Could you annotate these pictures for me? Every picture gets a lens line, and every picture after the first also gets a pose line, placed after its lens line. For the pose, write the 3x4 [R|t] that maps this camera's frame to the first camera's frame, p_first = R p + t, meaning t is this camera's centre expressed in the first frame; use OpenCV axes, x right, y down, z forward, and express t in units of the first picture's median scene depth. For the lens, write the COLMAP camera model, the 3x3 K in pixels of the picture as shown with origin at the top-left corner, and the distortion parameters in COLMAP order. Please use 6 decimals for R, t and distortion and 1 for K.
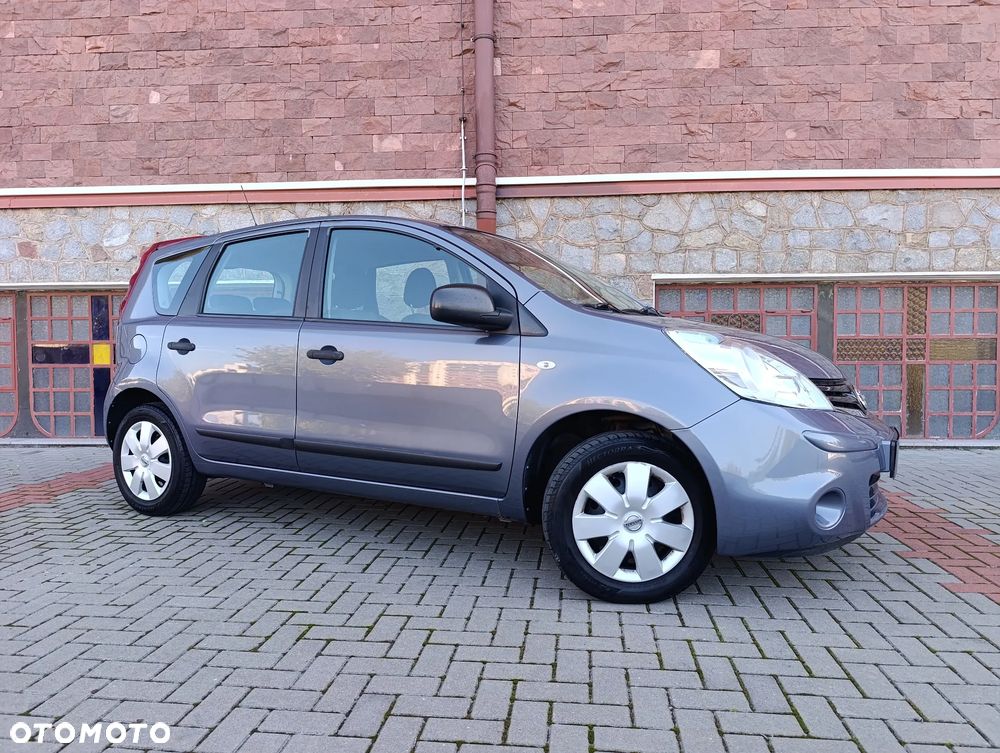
lens RADIAL K [[688.0, 0, 497.3], [0, 688.0, 374.2], [0, 0, 1]] dist [0.028493, -0.029279]
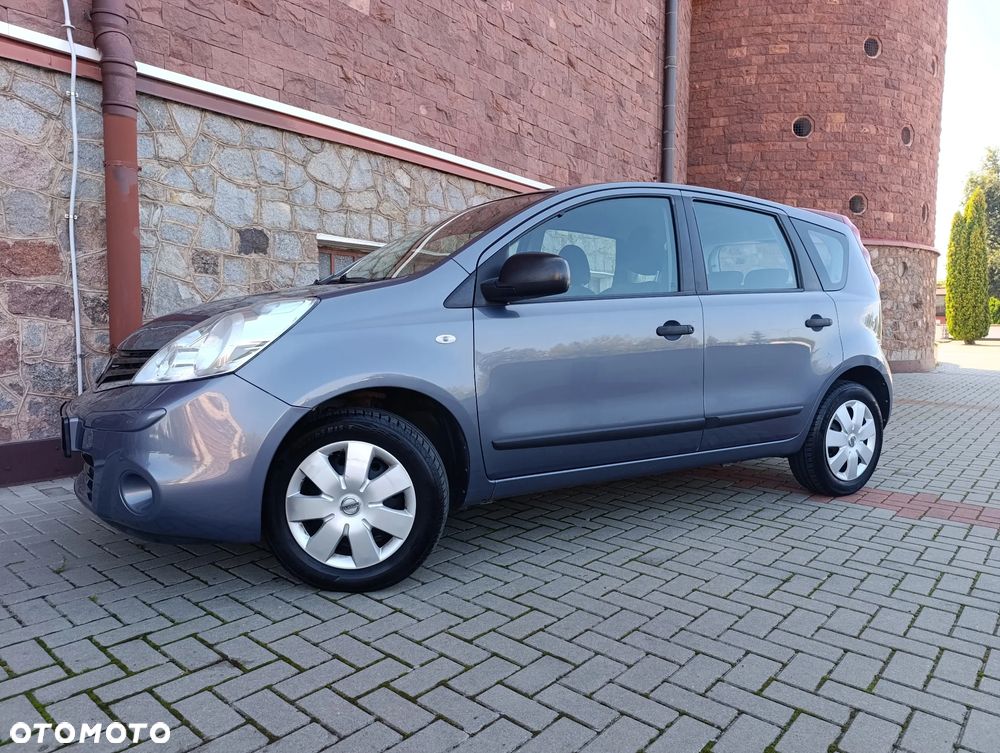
lens RADIAL K [[688.0, 0, 502.6], [0, 688.0, 372.7], [0, 0, 1]] dist [0.028493, -0.029279]
pose [[0.560350, -0.051669, 0.826643, -0.365968], [0.017052, 0.998560, 0.050855, -0.012568], [-0.828080, -0.014400, 0.560424, 0.330997]]
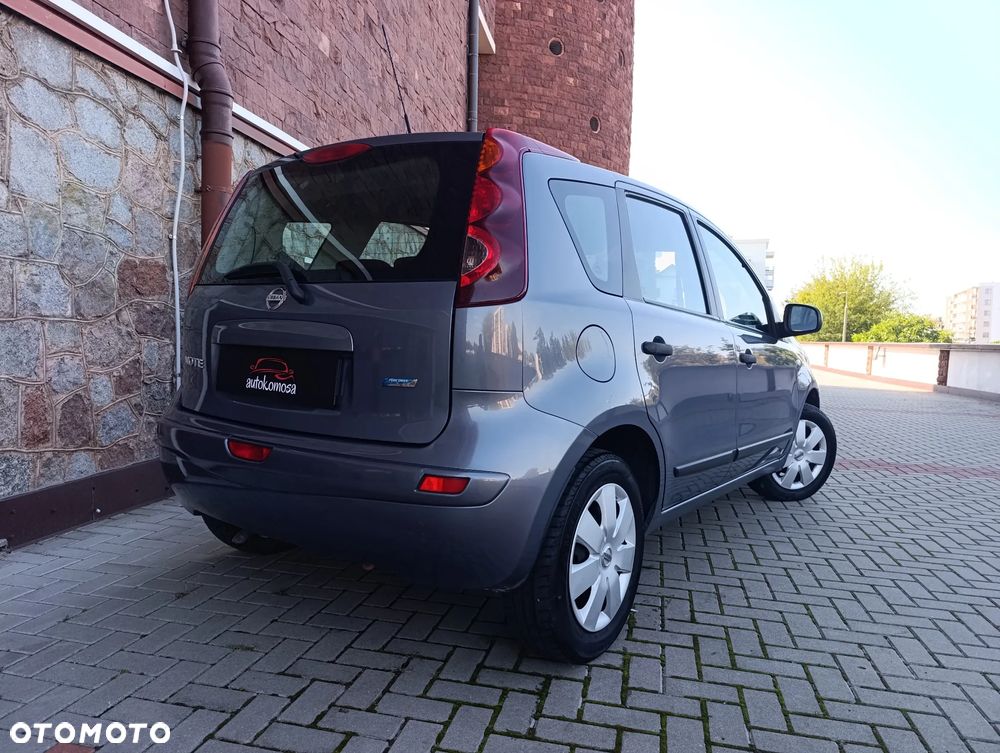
lens RADIAL K [[688.0, 0, 498.9], [0, 688.0, 378.1], [0, 0, 1]] dist [0.028493, -0.029279]
pose [[0.106718, -0.051900, 0.992934, -0.671308], [0.013048, 0.998624, 0.050795, -0.028316], [-0.994204, 0.007535, 0.107248, 0.653089]]
